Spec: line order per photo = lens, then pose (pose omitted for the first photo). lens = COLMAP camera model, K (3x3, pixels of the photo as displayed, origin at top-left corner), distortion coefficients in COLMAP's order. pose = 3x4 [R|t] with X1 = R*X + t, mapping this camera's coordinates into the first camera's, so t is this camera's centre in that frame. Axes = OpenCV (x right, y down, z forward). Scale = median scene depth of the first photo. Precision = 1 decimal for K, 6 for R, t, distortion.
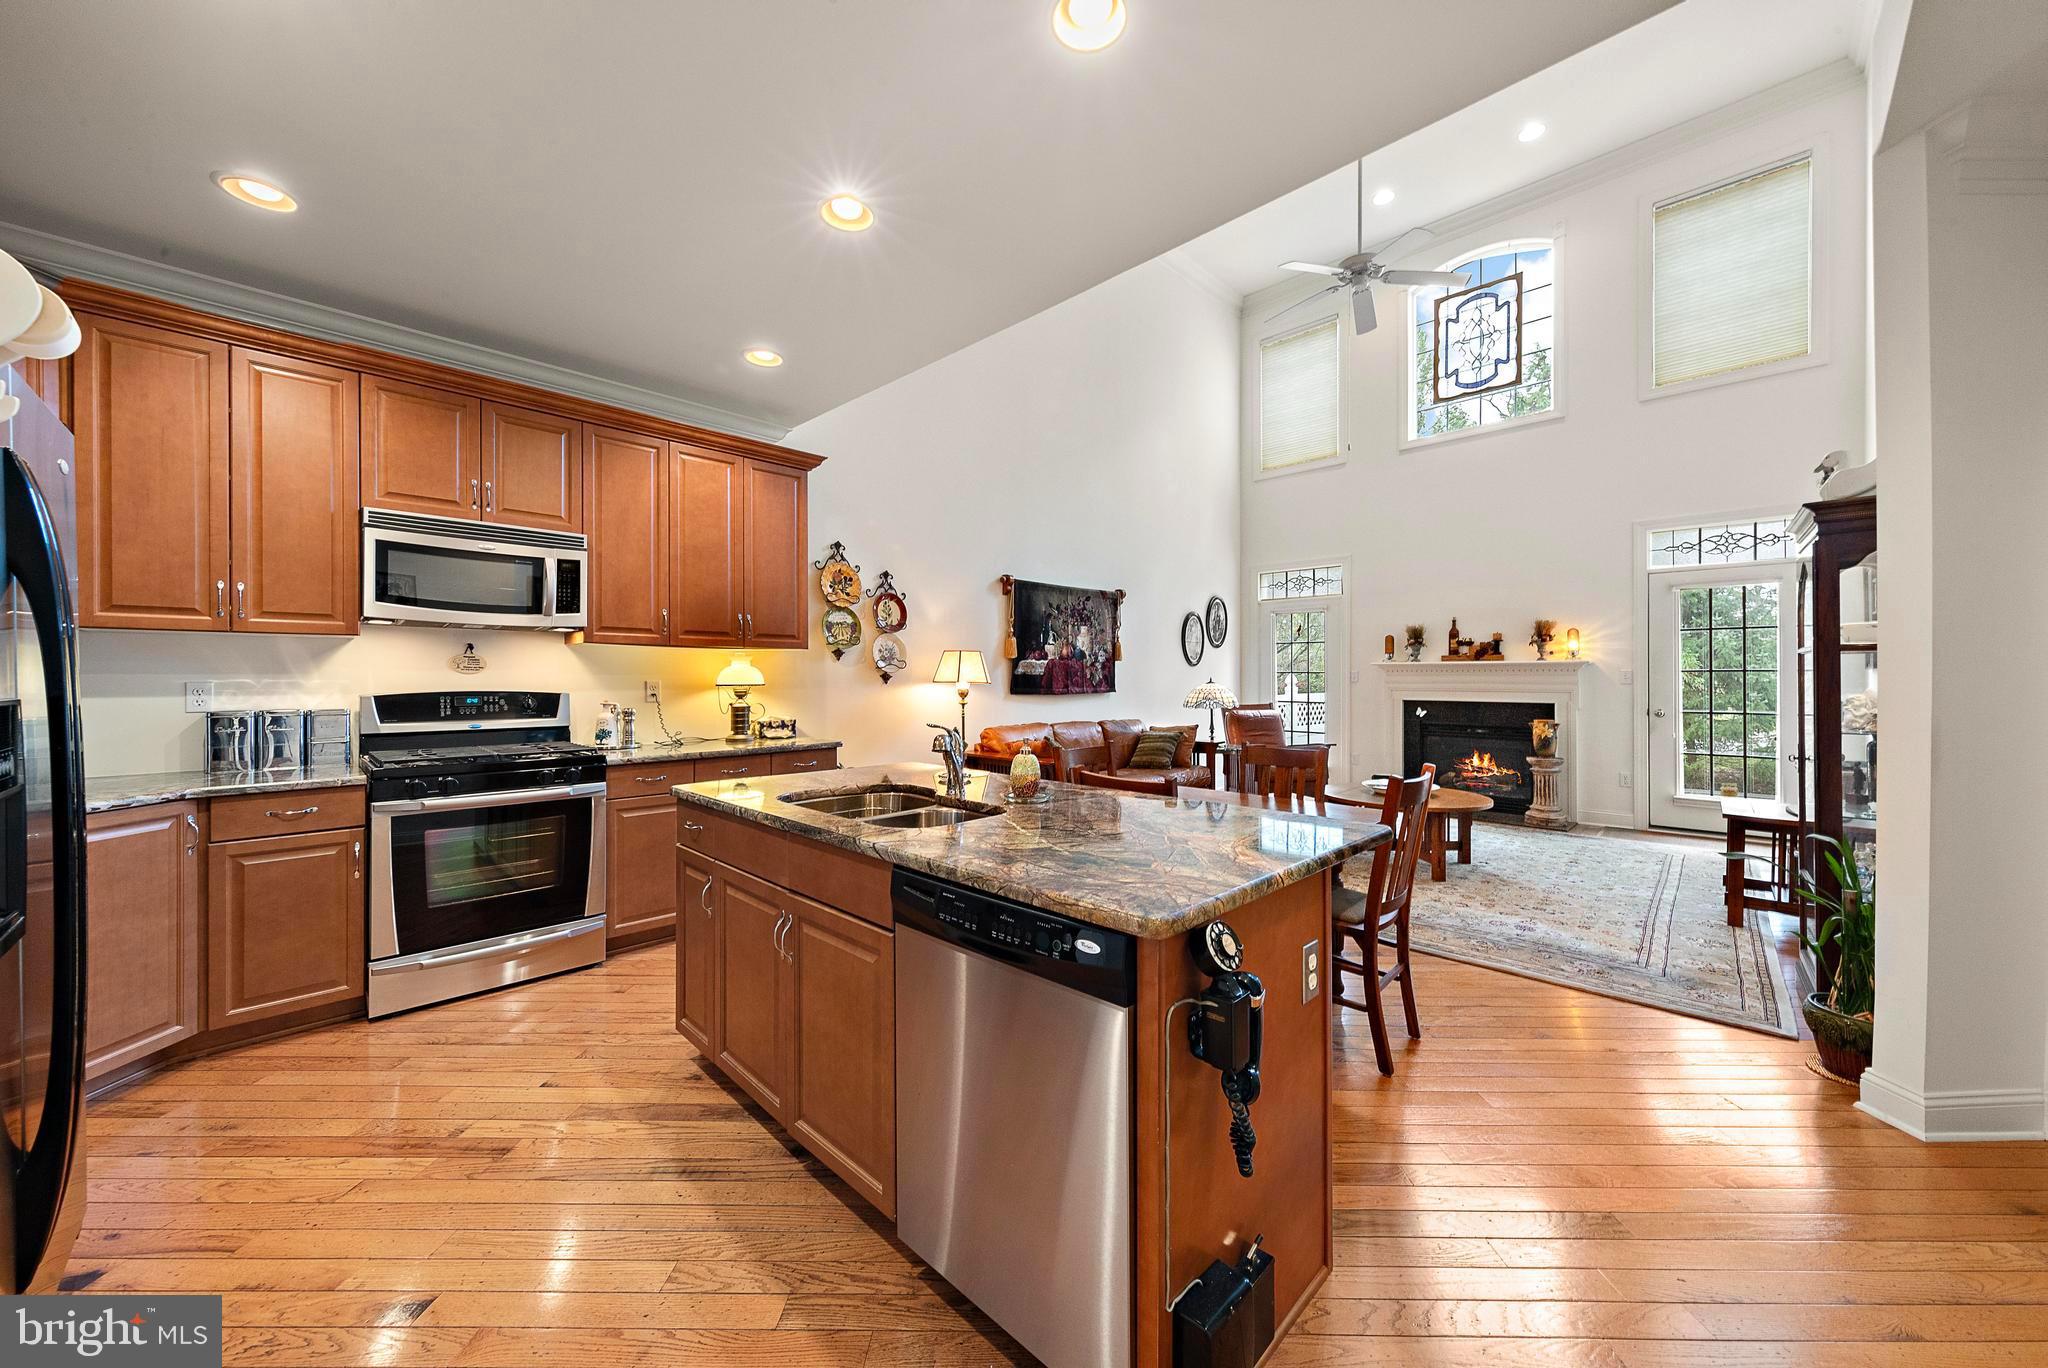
lens RADIAL K [[739.8, 0, 1028.5], [0, 739.8, 676.8], [0, 0, 1]] dist [0.007925, -0.000181]
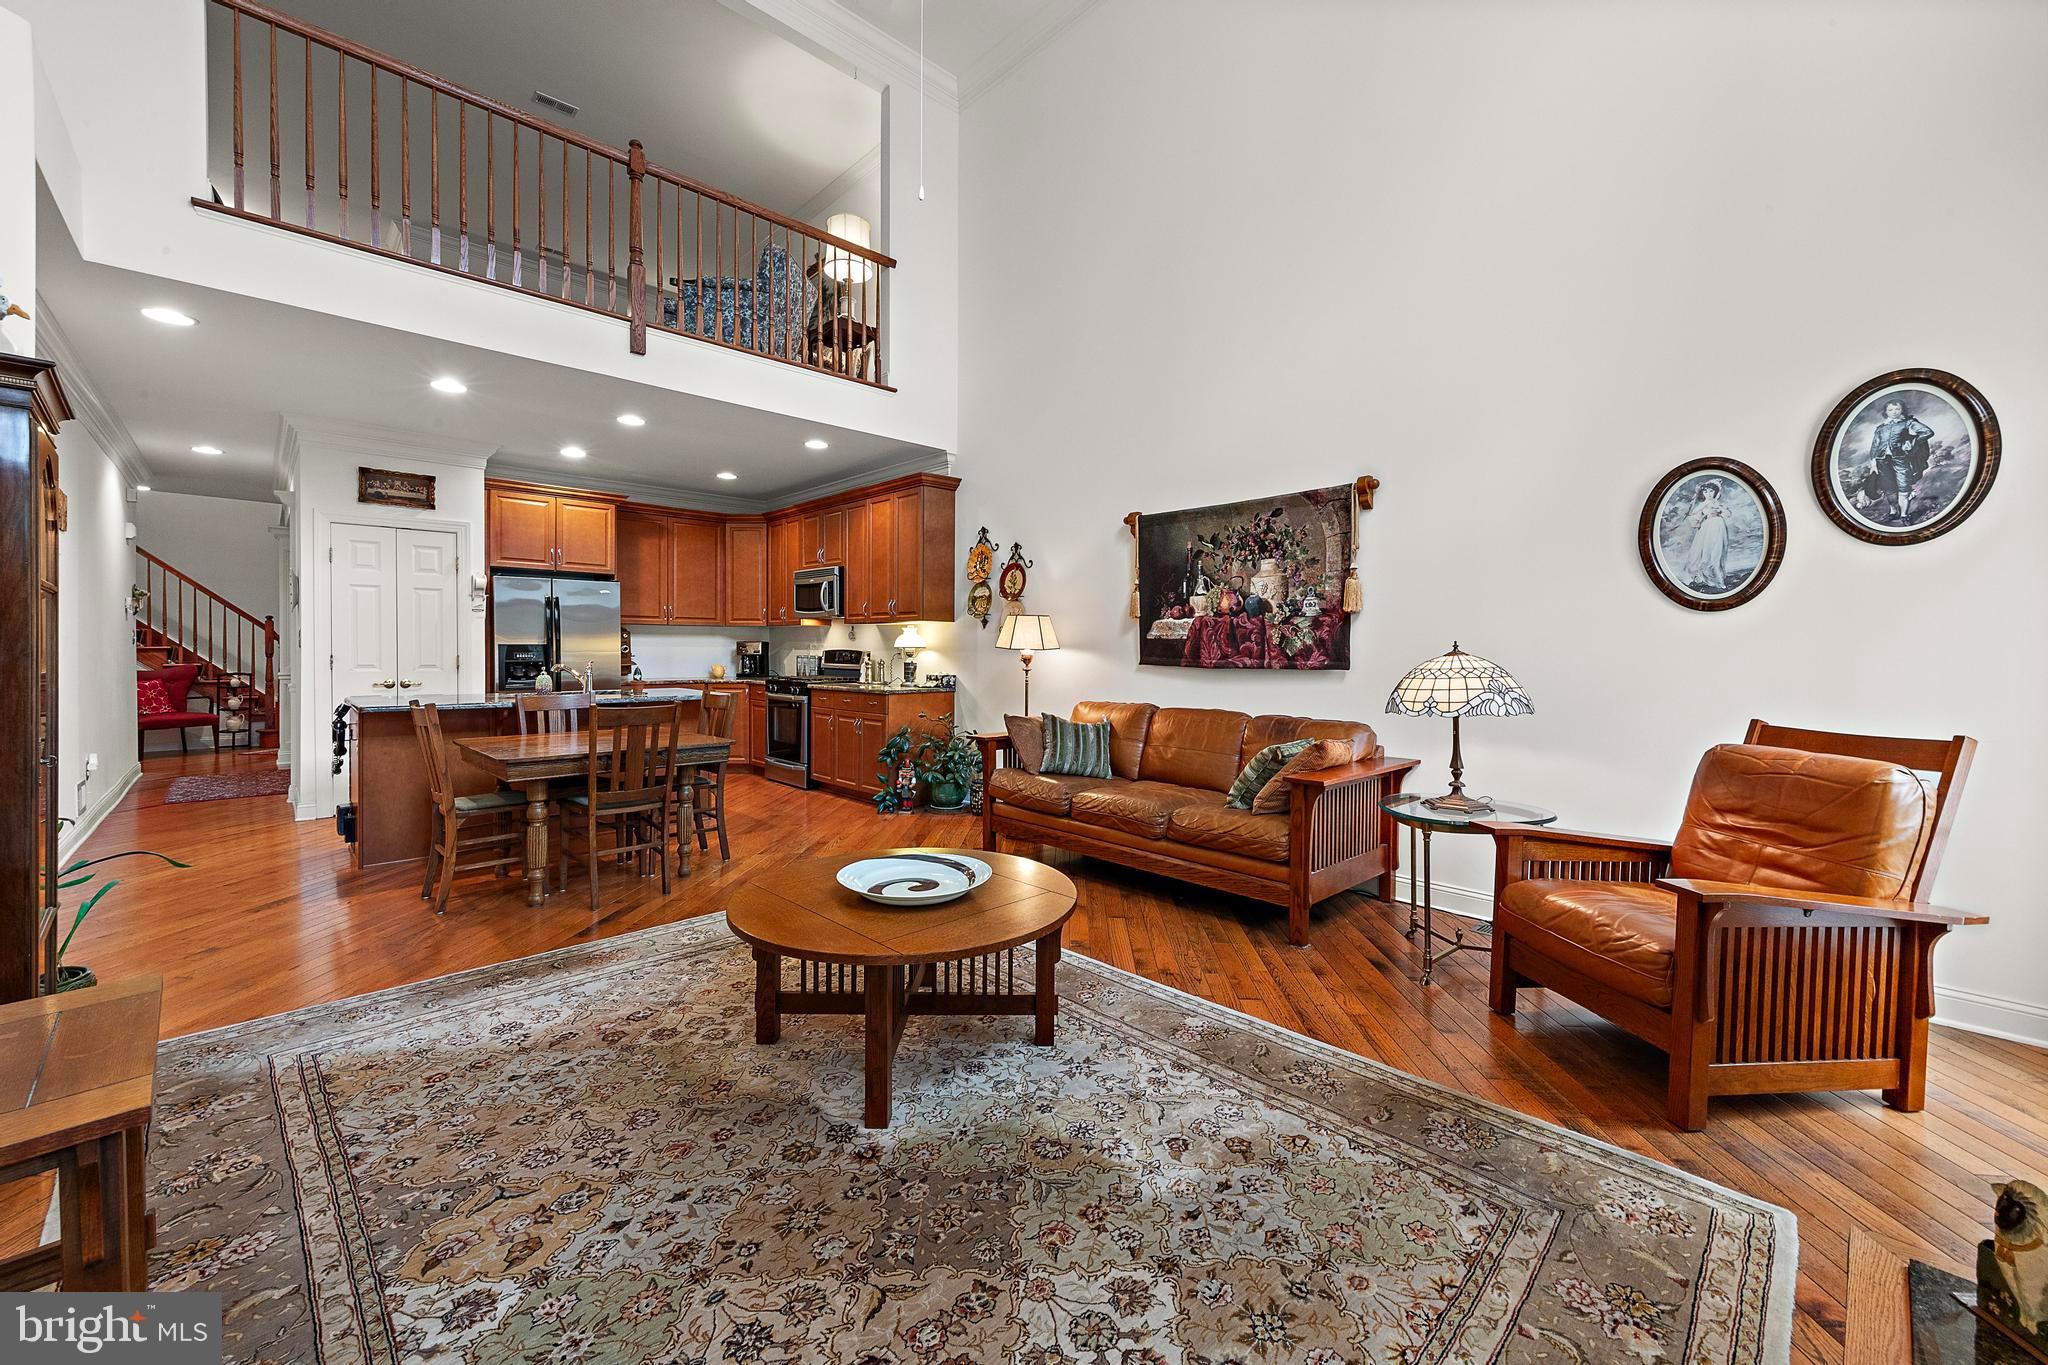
lens RADIAL K [[804.3, 0, 1026.7], [0, 804.3, 659.9], [0, 0, 1]] dist [0.001586, 0.000033]
pose [[-0.035138, 0.013605, -0.999290, 0.782024], [-0.006637, 0.999882, 0.013847, 0.007368], [0.999360, 0.007119, -0.035044, 0.859015]]
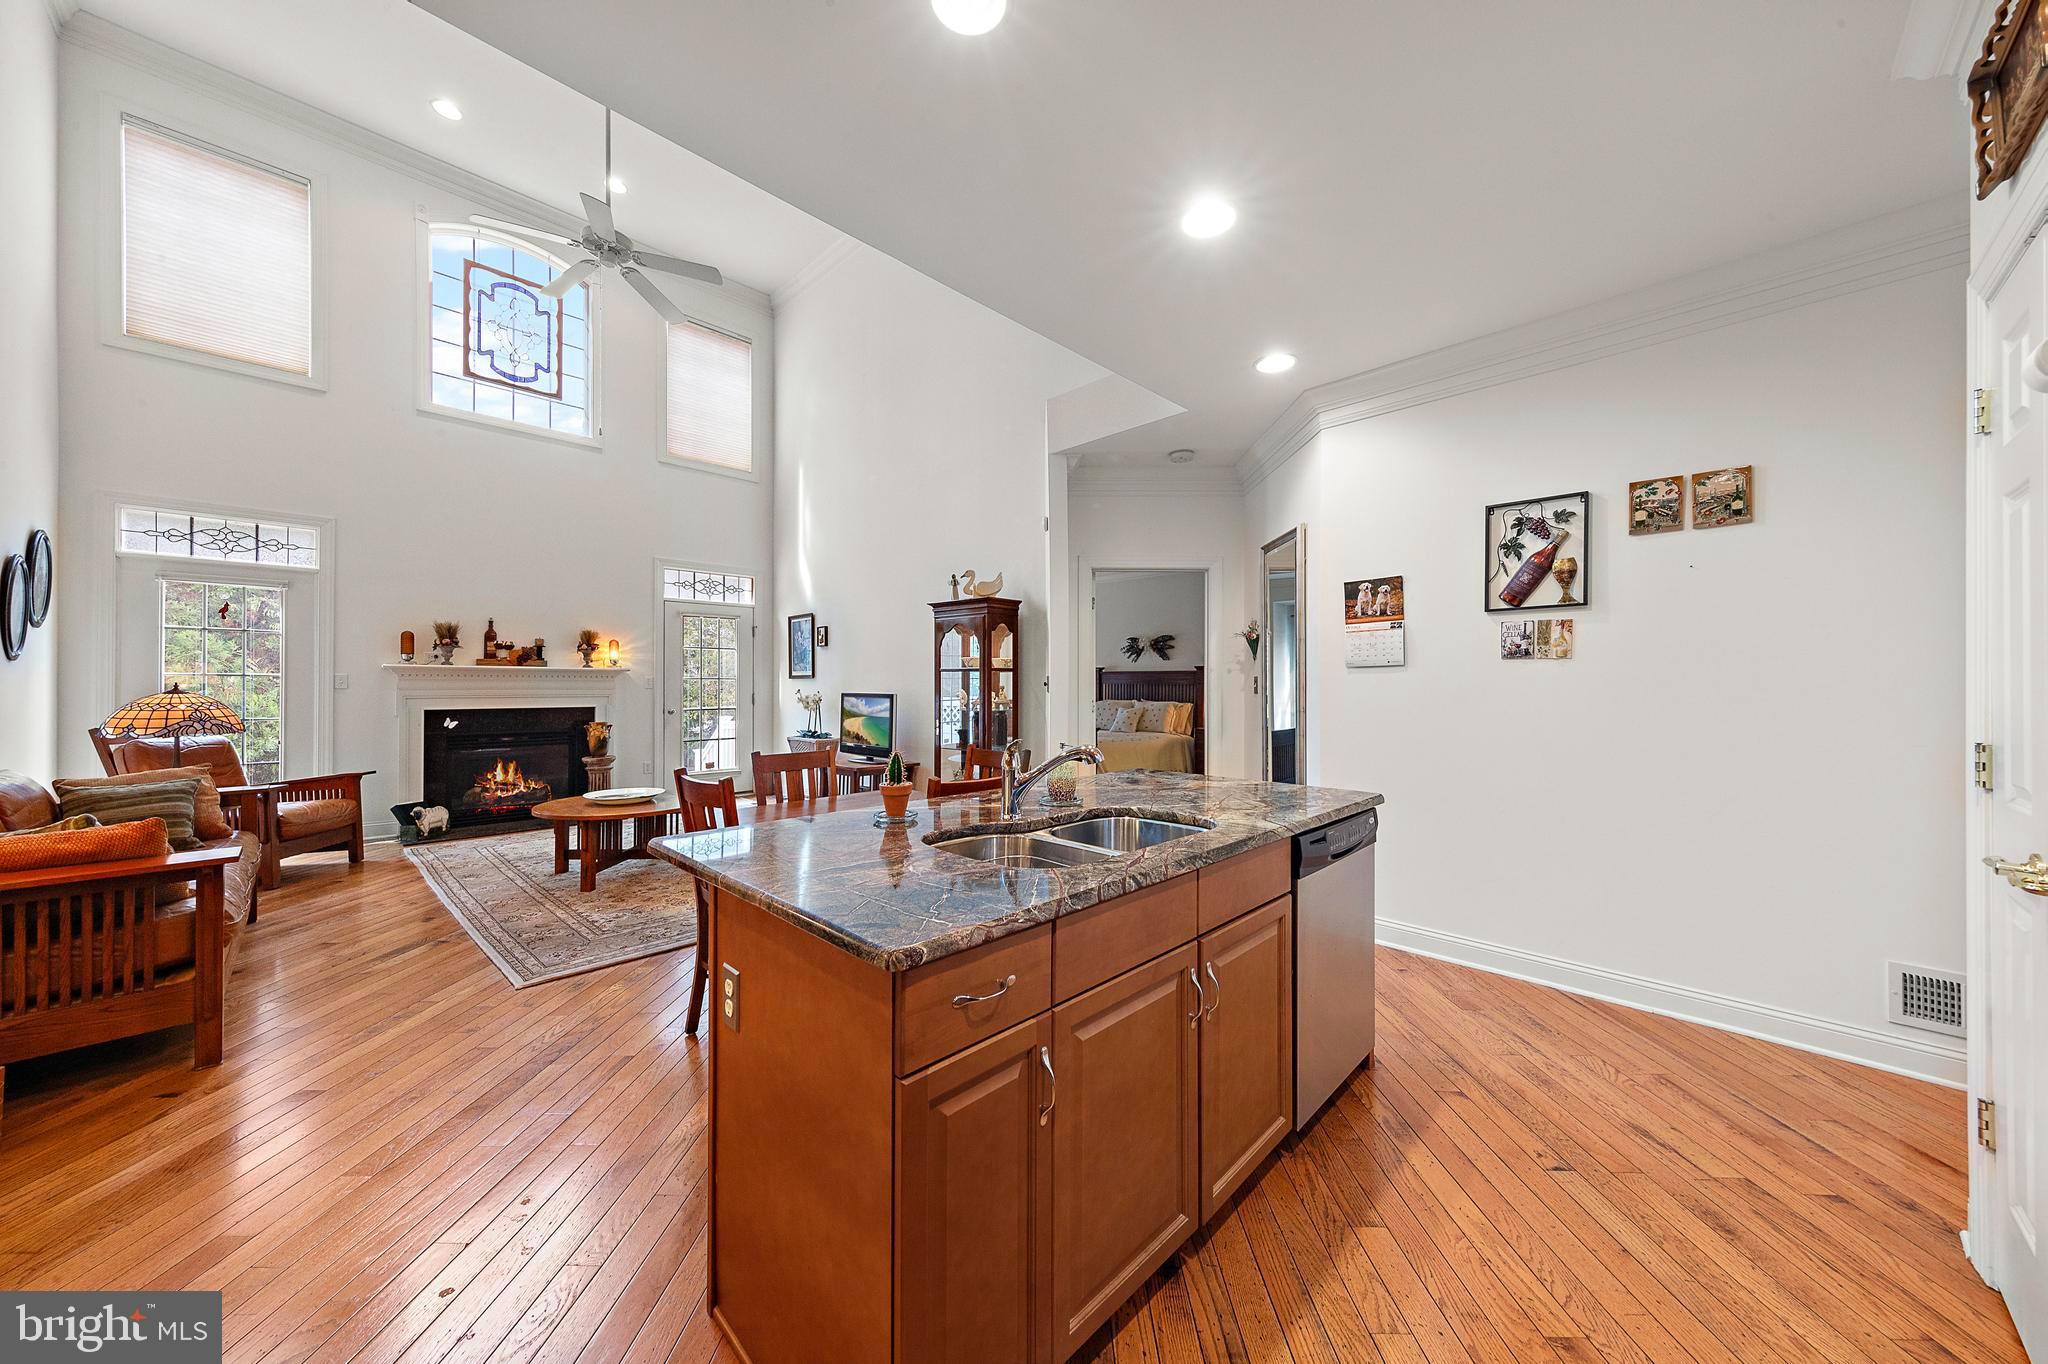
lens RADIAL K [[702.9, 0, 1034.1], [0, 702.9, 679.8], [0, 0, 1]] dist [0.010089, 0.000020]
pose [[-0.000517, 0.005654, 0.999984, -0.345104], [-0.002228, 0.999982, -0.005655, 0.000222], [-0.999997, -0.002231, -0.000504, 0.364702]]
